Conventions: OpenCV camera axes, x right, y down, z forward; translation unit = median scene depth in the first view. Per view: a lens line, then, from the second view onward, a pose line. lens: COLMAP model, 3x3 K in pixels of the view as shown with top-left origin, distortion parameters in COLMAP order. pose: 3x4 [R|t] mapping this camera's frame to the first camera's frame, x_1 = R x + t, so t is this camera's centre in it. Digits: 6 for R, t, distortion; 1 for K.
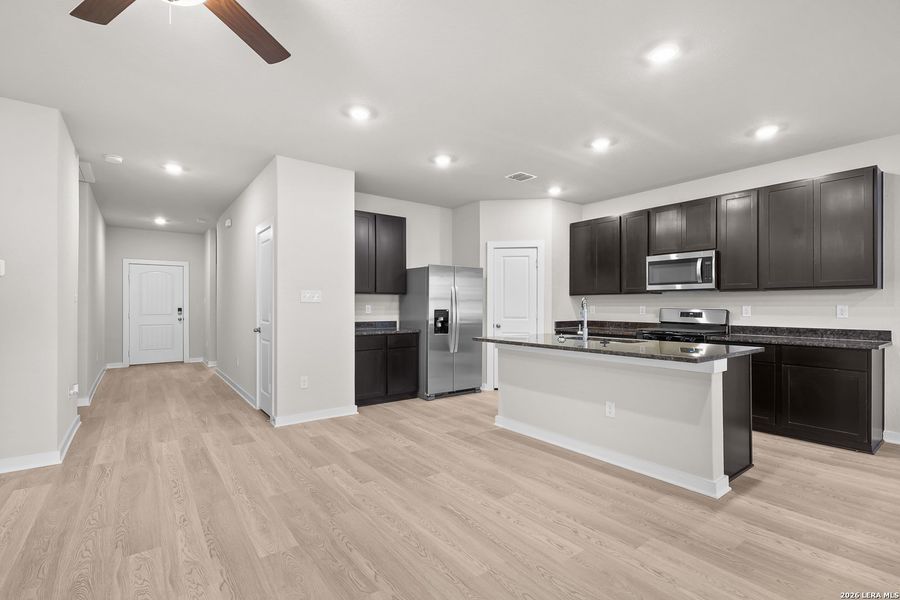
lens RADIAL K [[410.8, 0, 448.2], [0, 410.8, 302.1], [0, 0, 1]] dist [-0.004480, 0.001374]
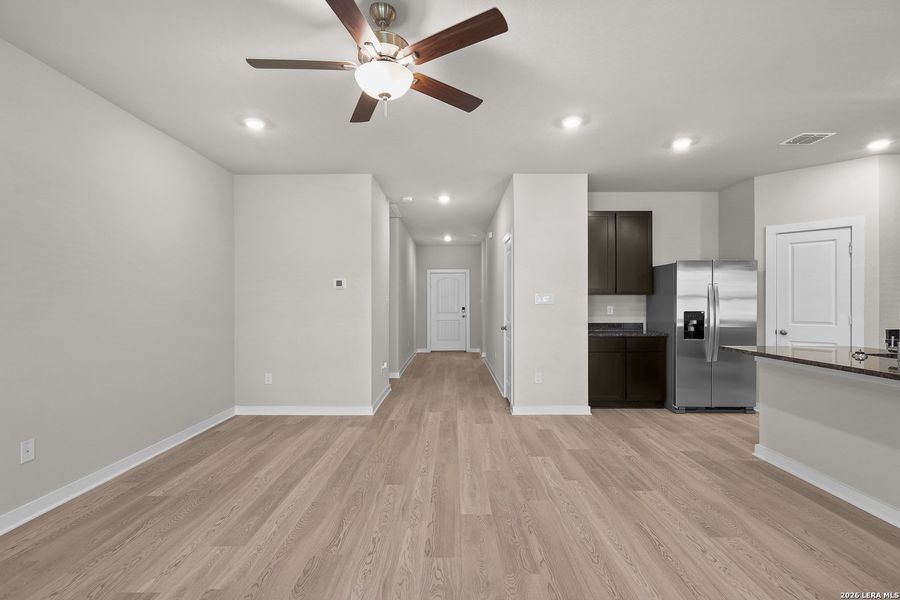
lens RADIAL K [[410.8, 0, 453.8], [0, 410.8, 302.1], [0, 0, 1]] dist [-0.004480, 0.001374]
pose [[0.800217, -0.003615, -0.599699, 0.122936], [0.007709, 0.999961, 0.004259, -0.011455], [0.599661, -0.008031, 0.800214, -0.002701]]
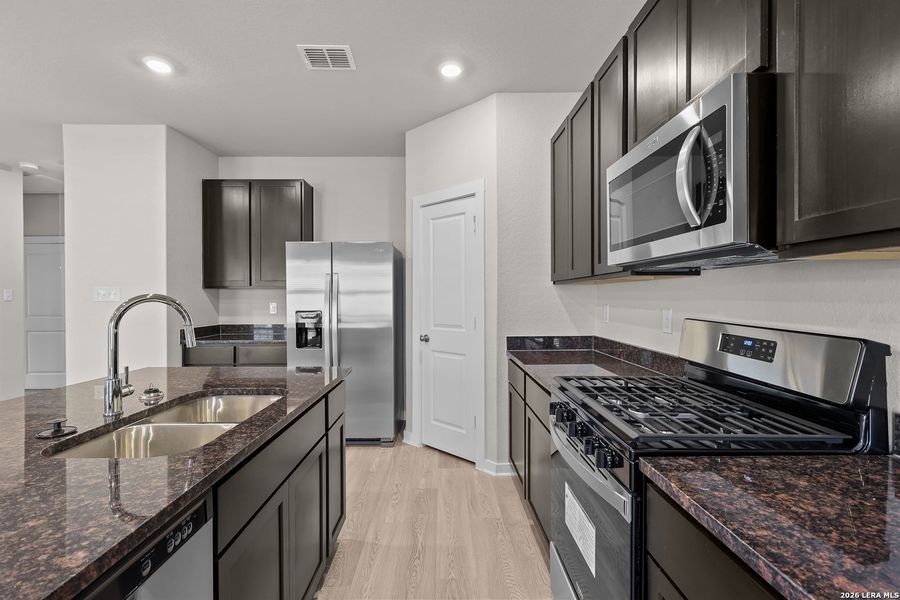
lens RADIAL K [[410.8, 0, 449.1], [0, 410.8, 297.7], [0, 0, 1]] dist [-0.004480, 0.001374]
pose [[0.818479, -0.002322, -0.574532, 0.681720], [0.009460, 0.999911, 0.009435, -0.007991], [0.574459, -0.013158, 0.818428, 0.757928]]
